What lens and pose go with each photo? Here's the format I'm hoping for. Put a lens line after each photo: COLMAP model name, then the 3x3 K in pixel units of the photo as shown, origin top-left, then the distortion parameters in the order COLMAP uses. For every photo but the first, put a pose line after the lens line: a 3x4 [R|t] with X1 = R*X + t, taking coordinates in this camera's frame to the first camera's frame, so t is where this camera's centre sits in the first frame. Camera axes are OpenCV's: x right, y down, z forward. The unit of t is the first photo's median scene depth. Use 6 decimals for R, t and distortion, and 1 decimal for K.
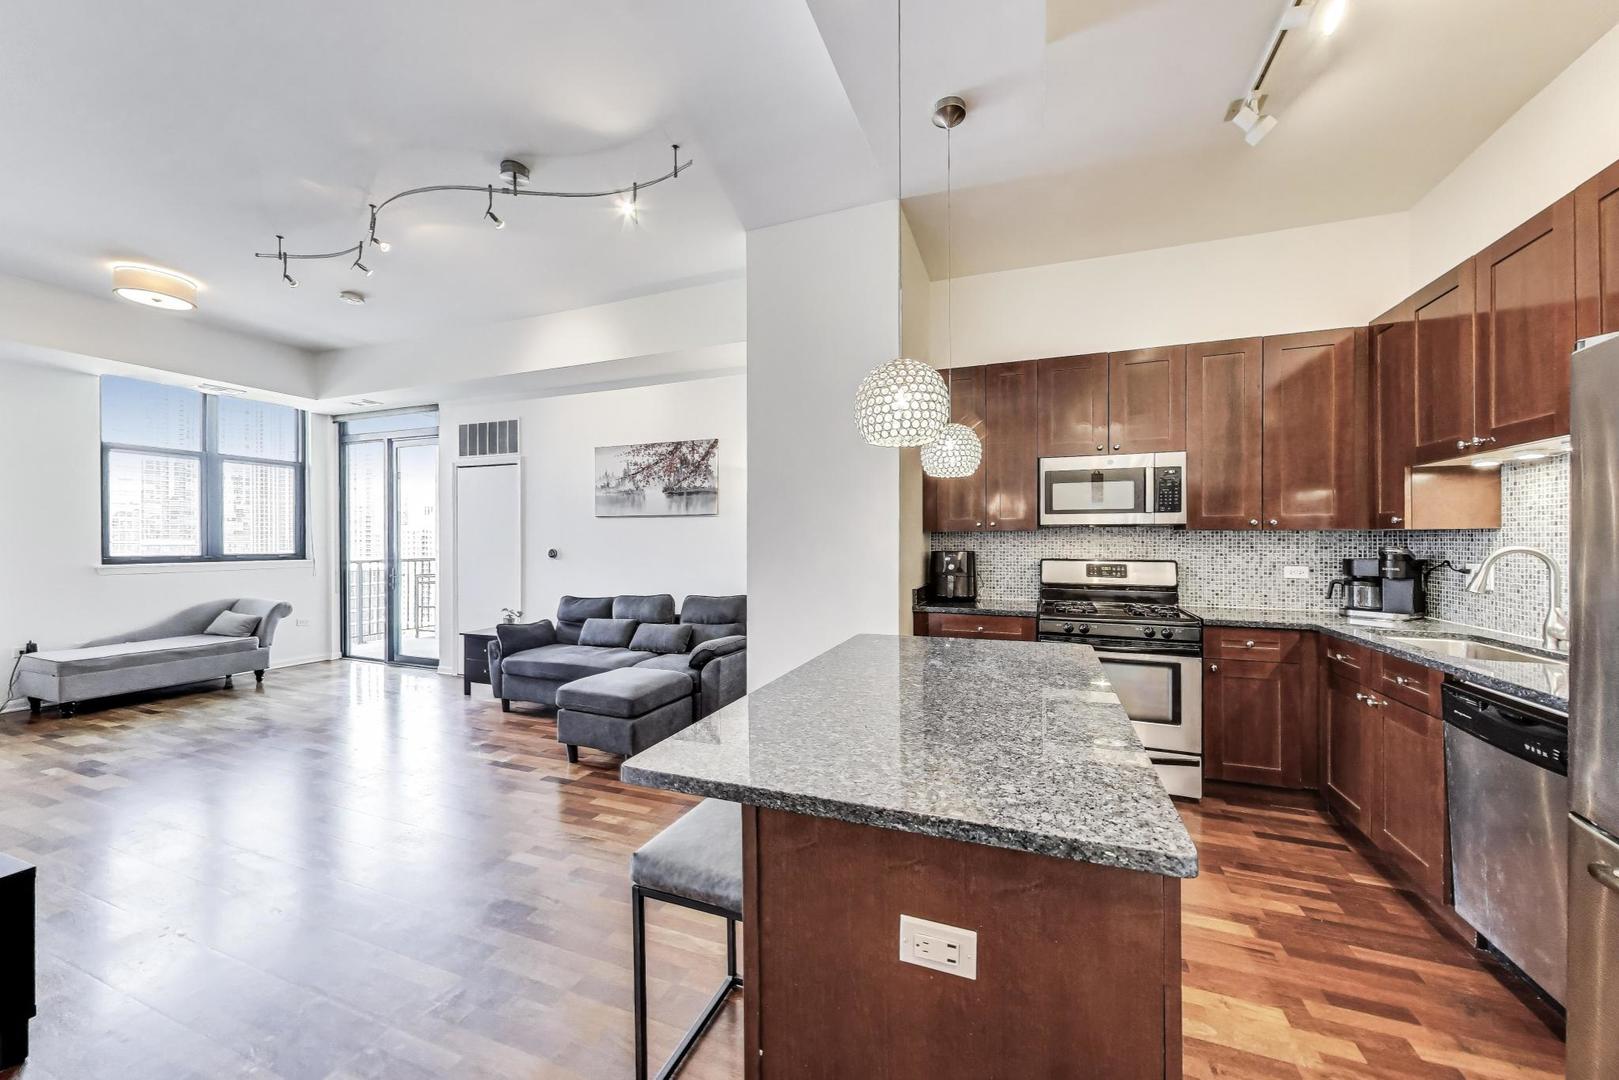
lens RADIAL K [[585.4, 0, 807.4], [0, 585.4, 539.4], [0, 0, 1]] dist [0.001864, -0.000880]
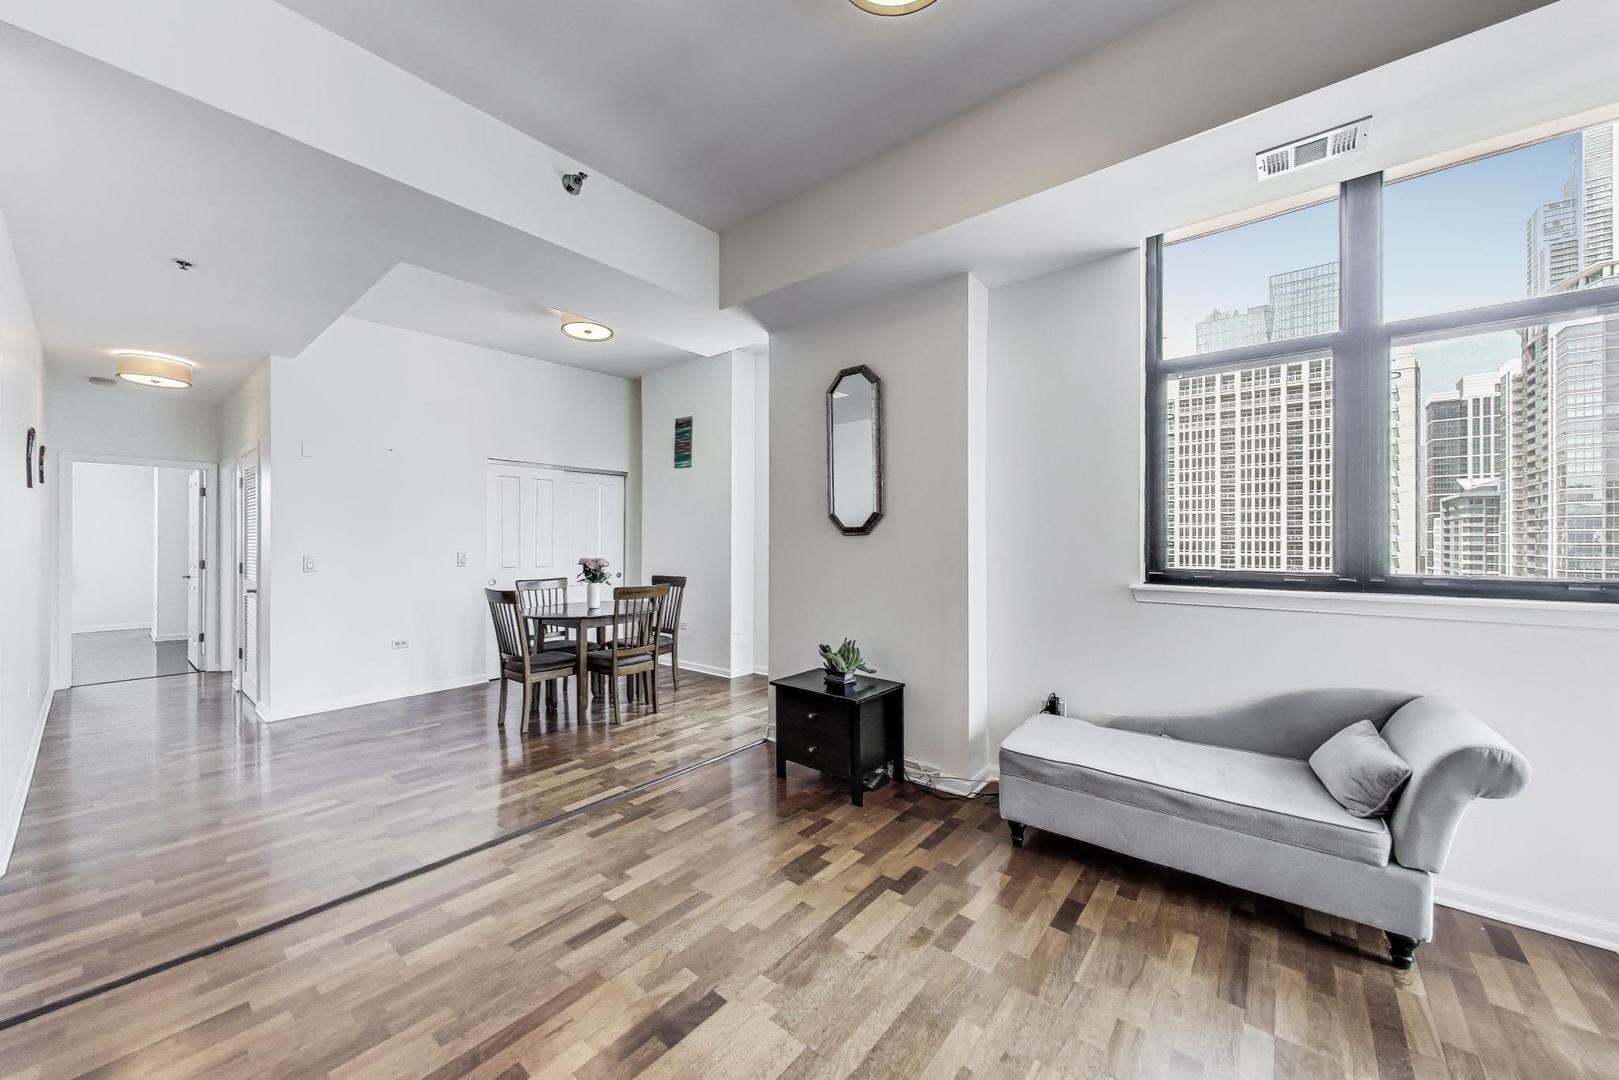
lens RADIAL K [[585.4, 0, 811.4], [0, 585.4, 540.7], [0, 0, 1]] dist [0.001864, -0.000880]
pose [[-0.313825, 0.001613, -0.949479, -0.568302], [-0.000512, 0.999998, 0.001868, 0.001030], [0.949481, 0.001073, -0.313824, 0.866916]]
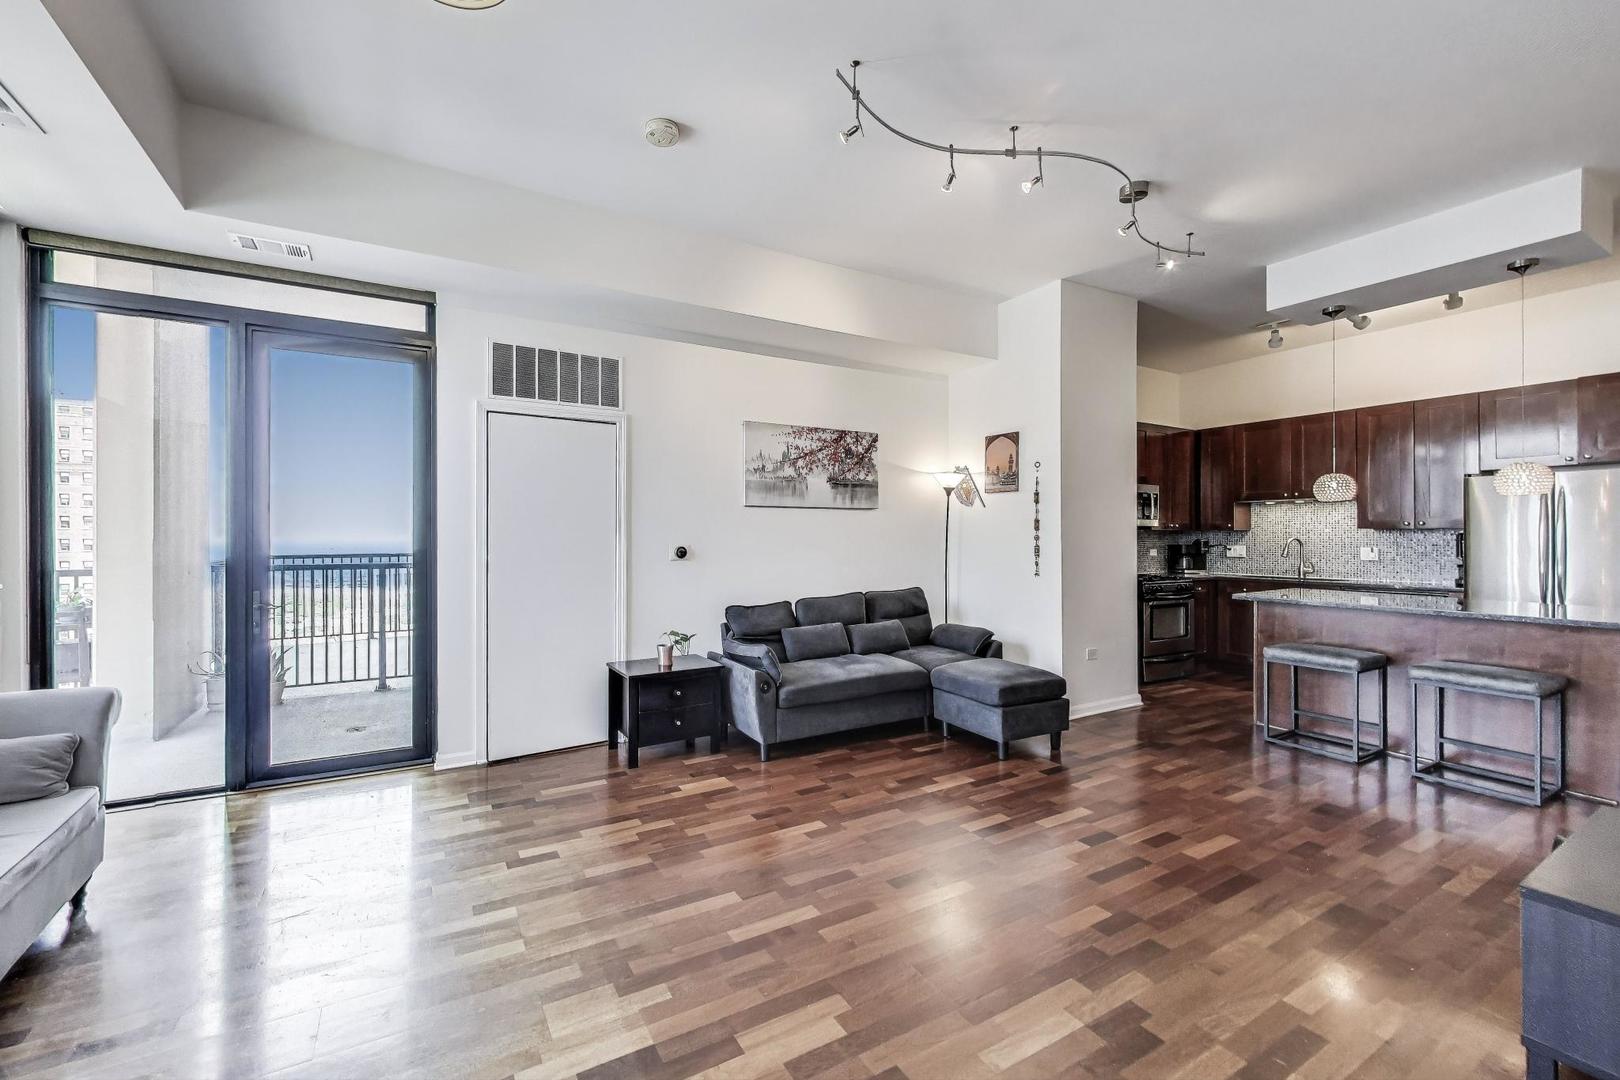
lens RADIAL K [[625.9, 0, 742.2], [0, 625.9, 533.1], [0, 0, 1]] dist [-0.000167, -0.000199]
pose [[0.661746, 0.004537, 0.749715, -1.051366], [-0.000349, 0.999983, -0.005743, 0.004042], [-0.749728, 0.003539, 0.661736, 0.447671]]
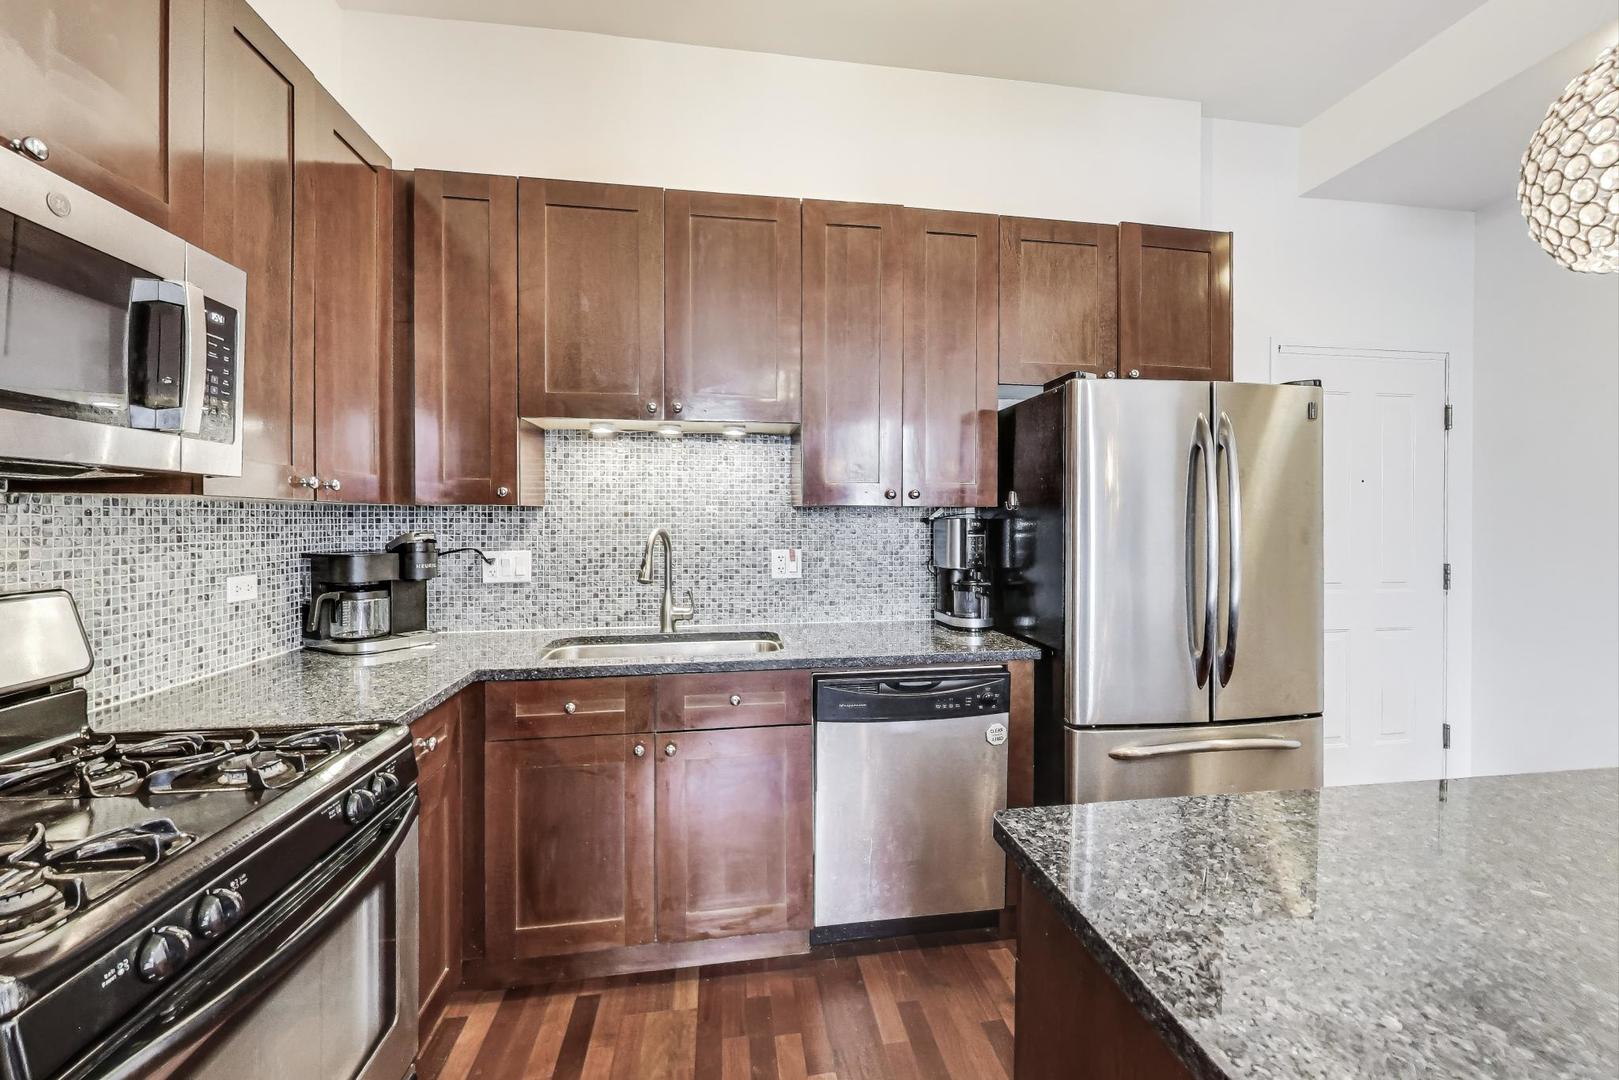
lens RADIAL K [[662.6, 0, 837.8], [0, 662.6, 517.7], [0, 0, 1]] dist [0.000393, 0.000090]
pose [[-0.509343, 0.000268, 0.860564, 0.076859], [-0.001168, 0.999999, -0.001003, -0.001496], [-0.860563, -0.001516, -0.509342, 0.580296]]
